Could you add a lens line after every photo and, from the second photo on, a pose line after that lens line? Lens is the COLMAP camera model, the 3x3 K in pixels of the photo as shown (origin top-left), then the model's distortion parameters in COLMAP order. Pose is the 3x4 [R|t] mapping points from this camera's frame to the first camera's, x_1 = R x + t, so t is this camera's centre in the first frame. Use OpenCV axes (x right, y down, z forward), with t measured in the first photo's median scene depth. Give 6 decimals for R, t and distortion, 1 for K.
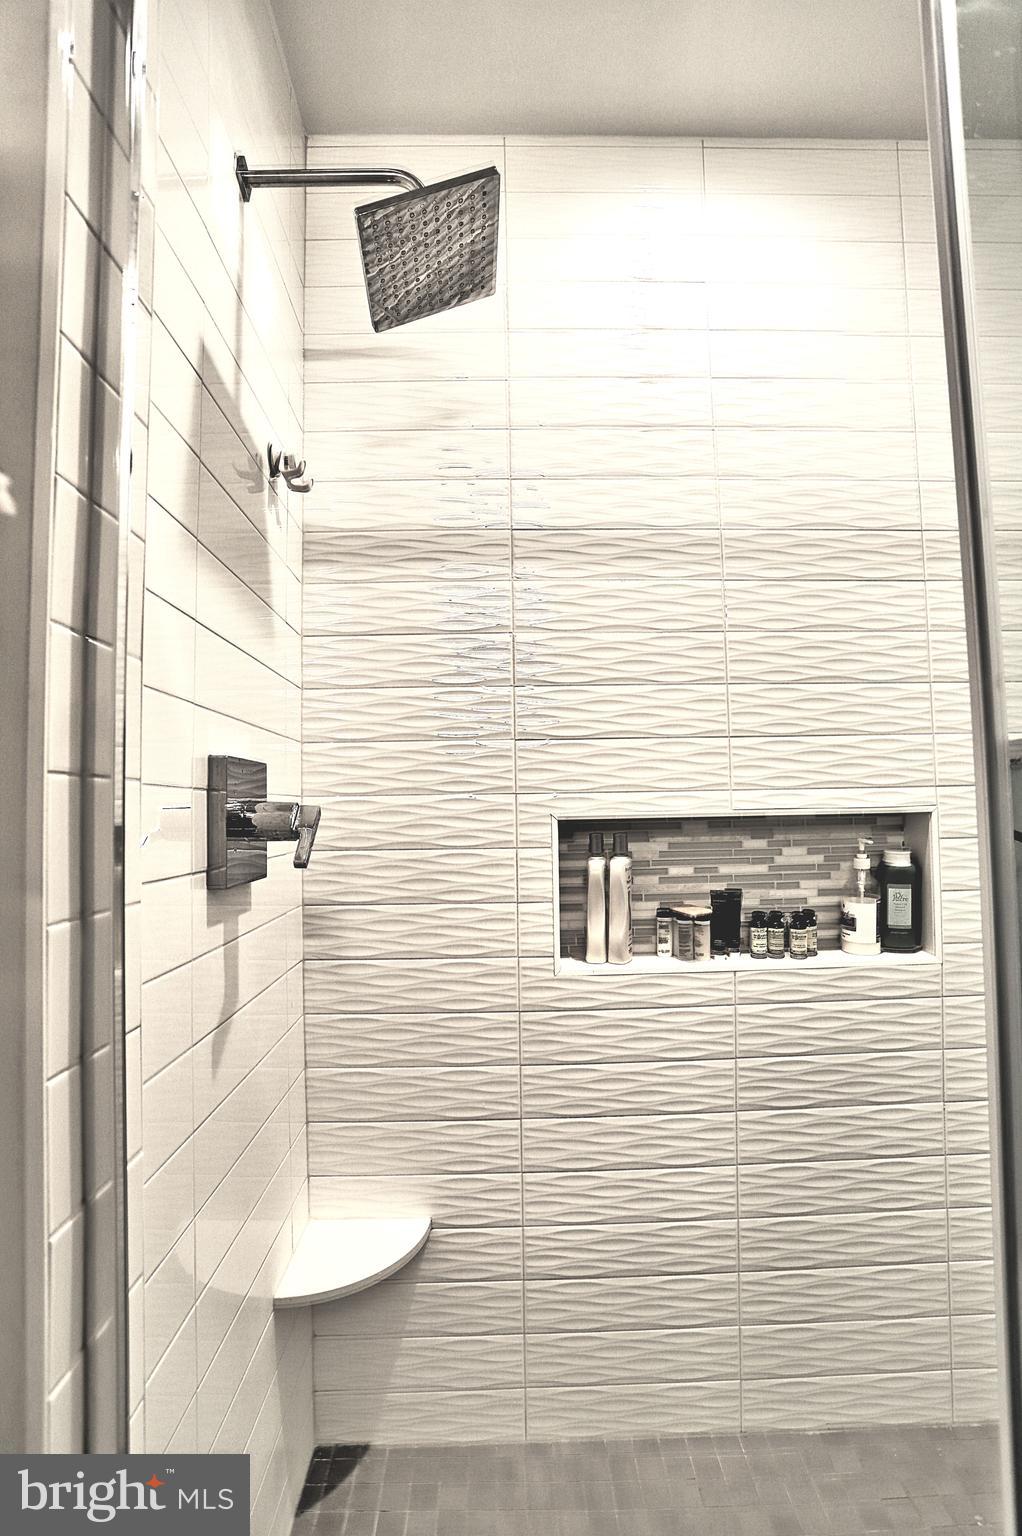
lens RADIAL K [[765.1, 0, 507.4], [0, 765.1, 776.6], [0, 0, 1]] dist [-0.007966, 0.002506]
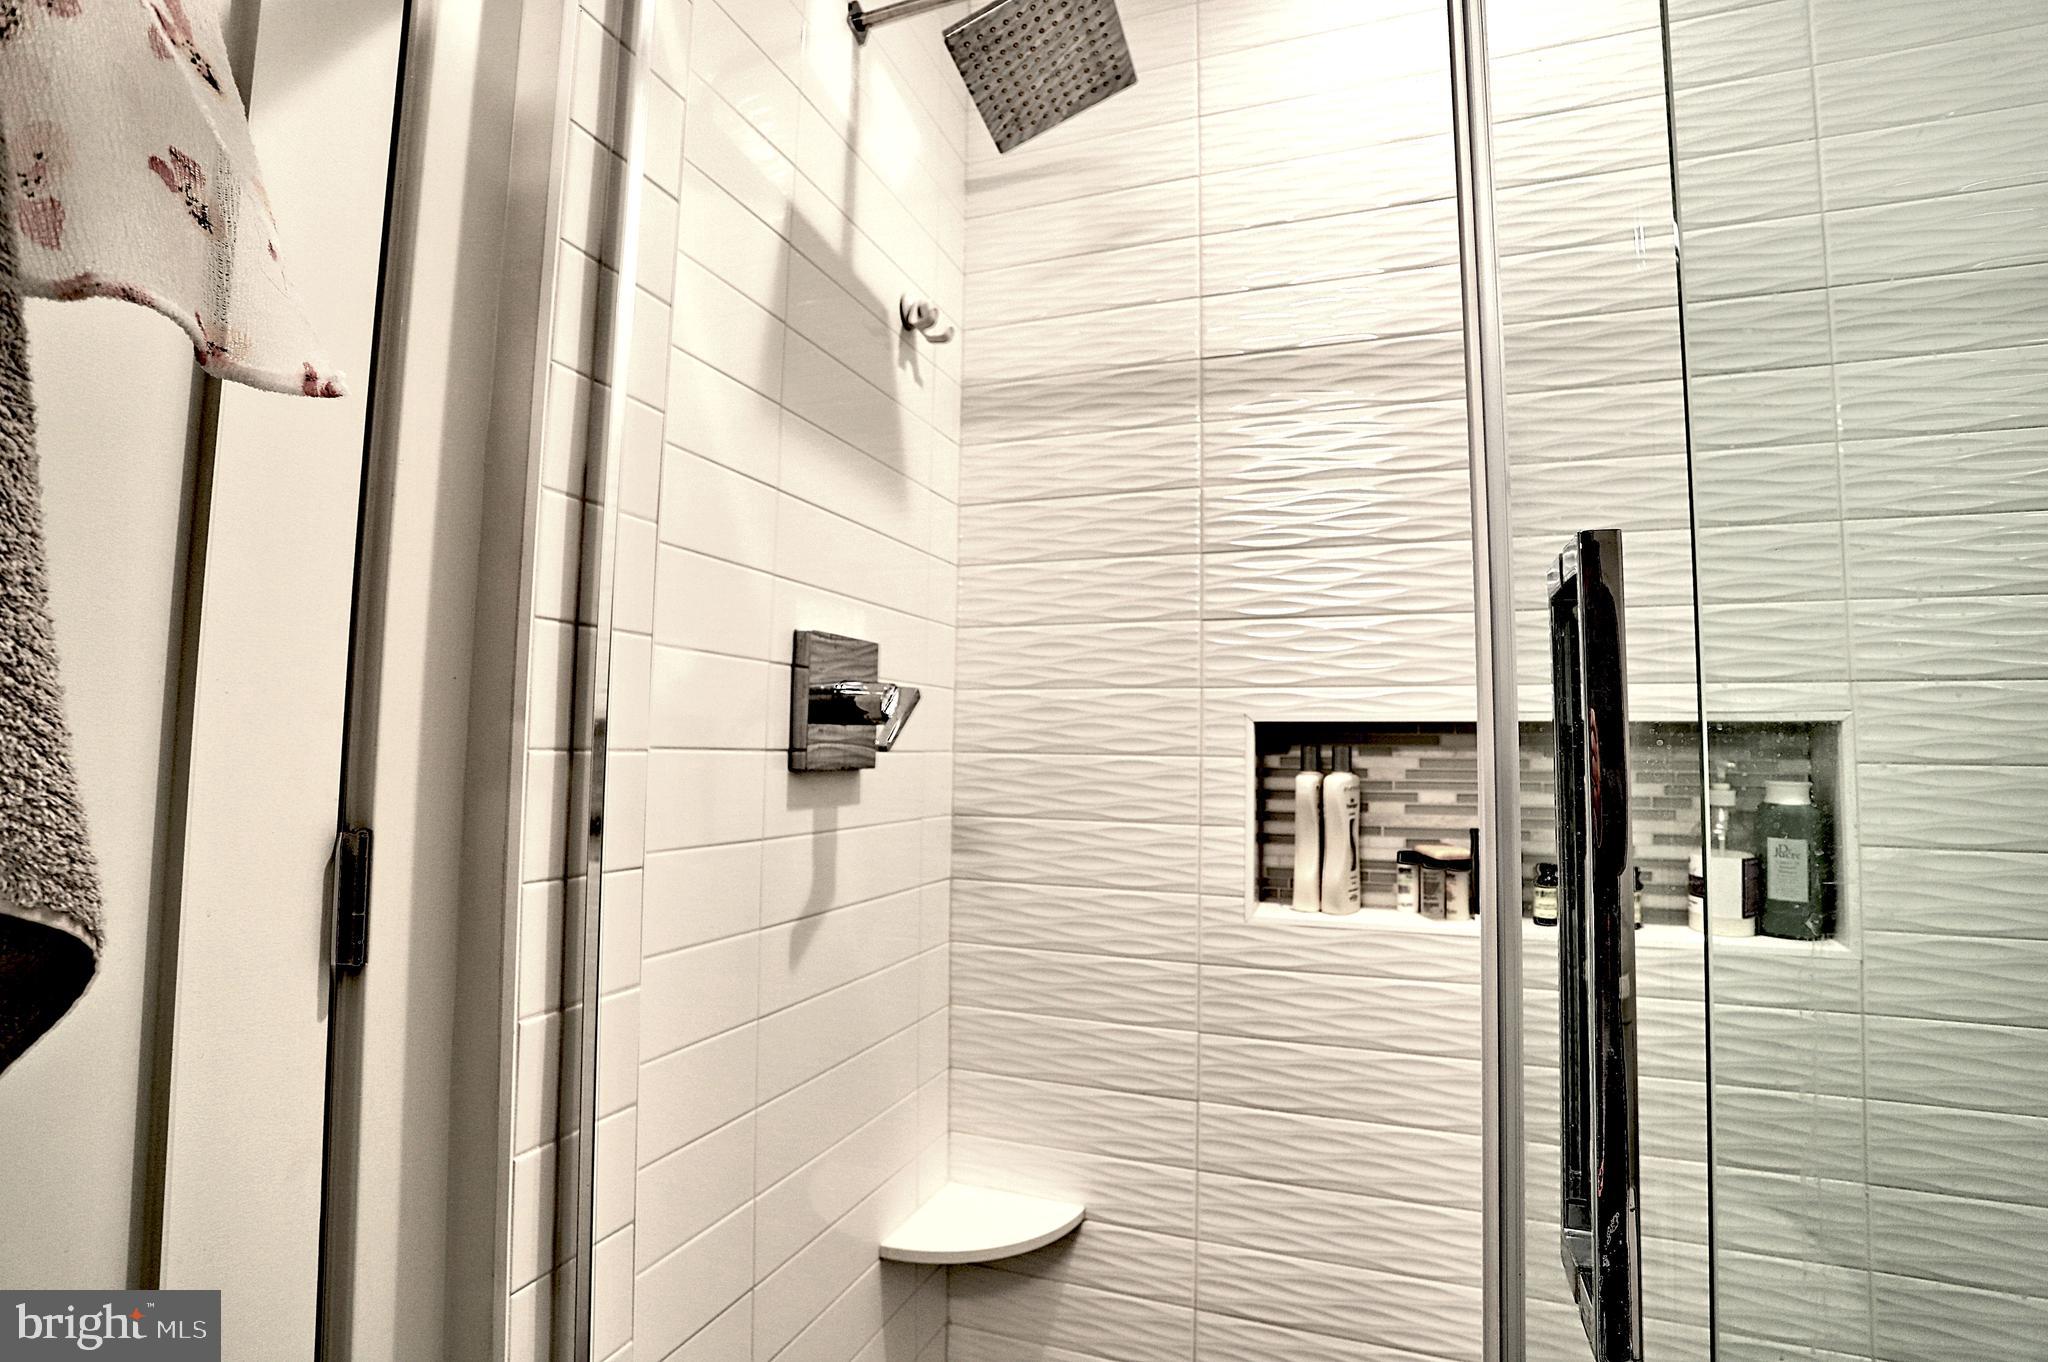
lens RADIAL K [[1020.2, 0, 1033.7], [0, 1020.2, 670.4], [0, 0, 1]] dist [-0.007966, 0.002506]
pose [[0.933333, 0.001449, -0.359008, 0.231420], [-0.013029, 0.999470, -0.029837, 0.038268], [0.358774, 0.032526, 0.932858, -0.050786]]
